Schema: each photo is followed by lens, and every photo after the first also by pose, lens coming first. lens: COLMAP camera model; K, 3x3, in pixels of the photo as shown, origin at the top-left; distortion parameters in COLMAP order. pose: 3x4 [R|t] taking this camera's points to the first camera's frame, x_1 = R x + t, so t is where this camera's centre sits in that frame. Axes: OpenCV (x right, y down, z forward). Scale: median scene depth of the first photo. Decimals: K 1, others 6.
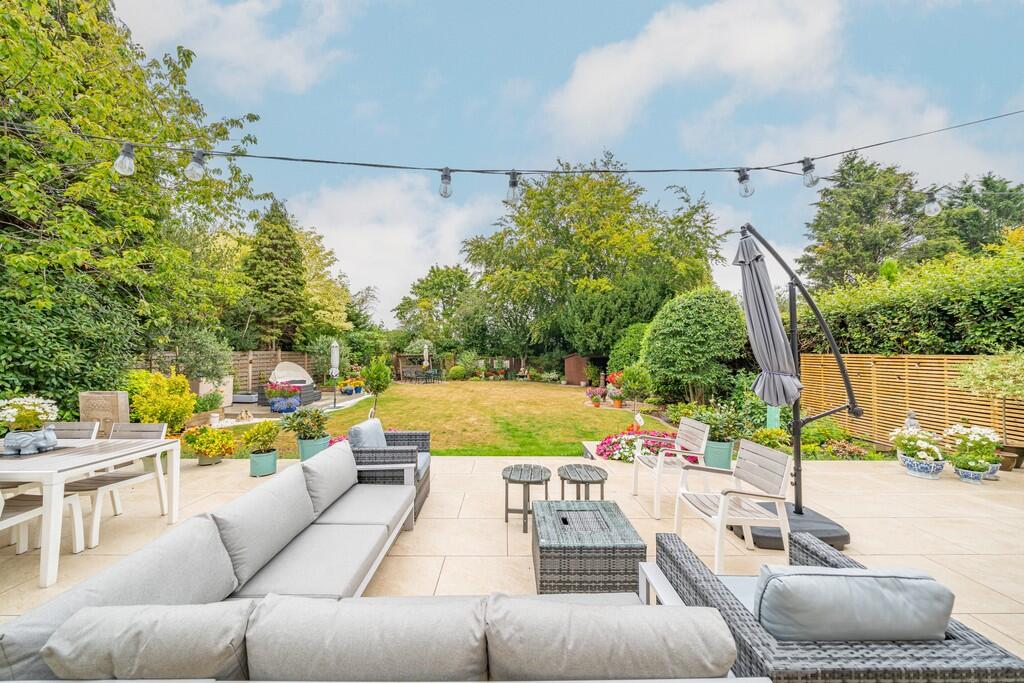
lens RADIAL K [[350.7, 0, 507.5], [0, 350.7, 343.7], [0, 0, 1]] dist [-0.000954, -0.000307]
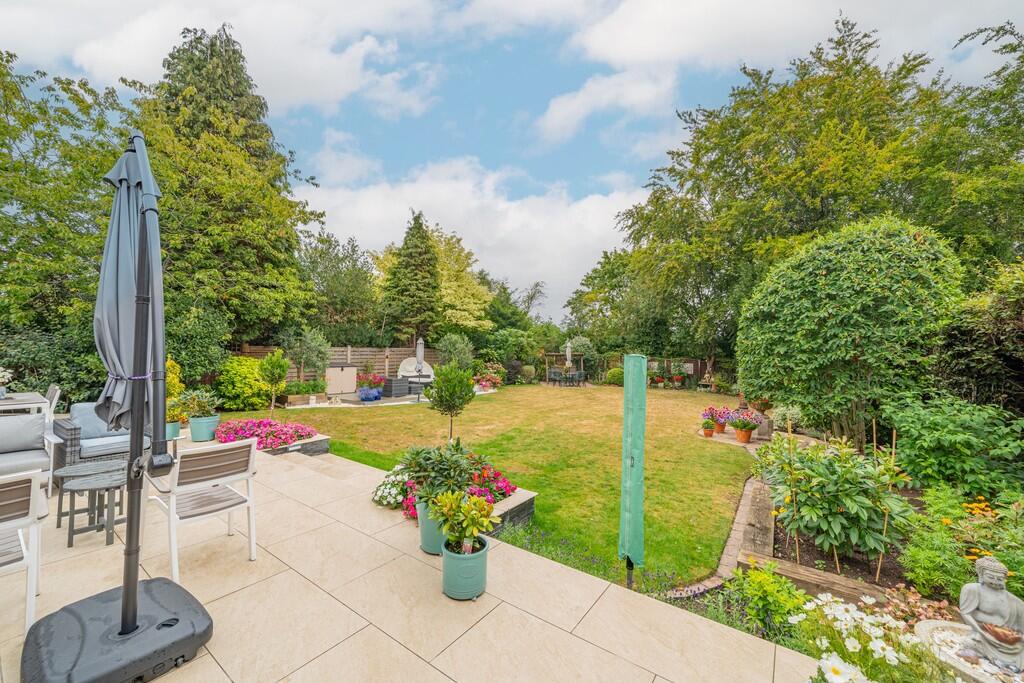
lens RADIAL K [[391.4, 0, 509.6], [0, 391.4, 345.9], [0, 0, 1]] dist [-0.006714, -0.000206]
pose [[0.804307, 0.002045, -0.594210, 0.290632], [0.002279, 0.999976, 0.006525, 0.006025], [0.594209, -0.006602, 0.804283, 0.150791]]
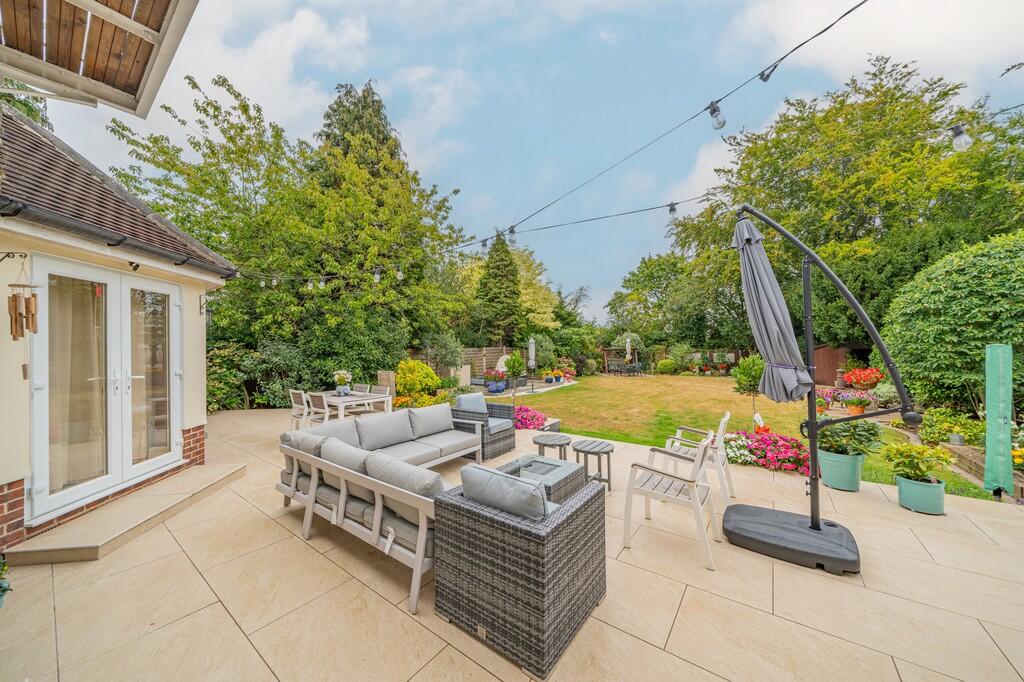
lens RADIAL K [[350.7, 0, 509.2], [0, 350.7, 340.7], [0, 0, 1]] dist [-0.000954, -0.000307]
pose [[0.796831, -0.026400, -0.603626, 0.132761], [0.032417, 0.999474, -0.000919, -0.000329], [0.603332, -0.018835, 0.797267, -0.022705]]
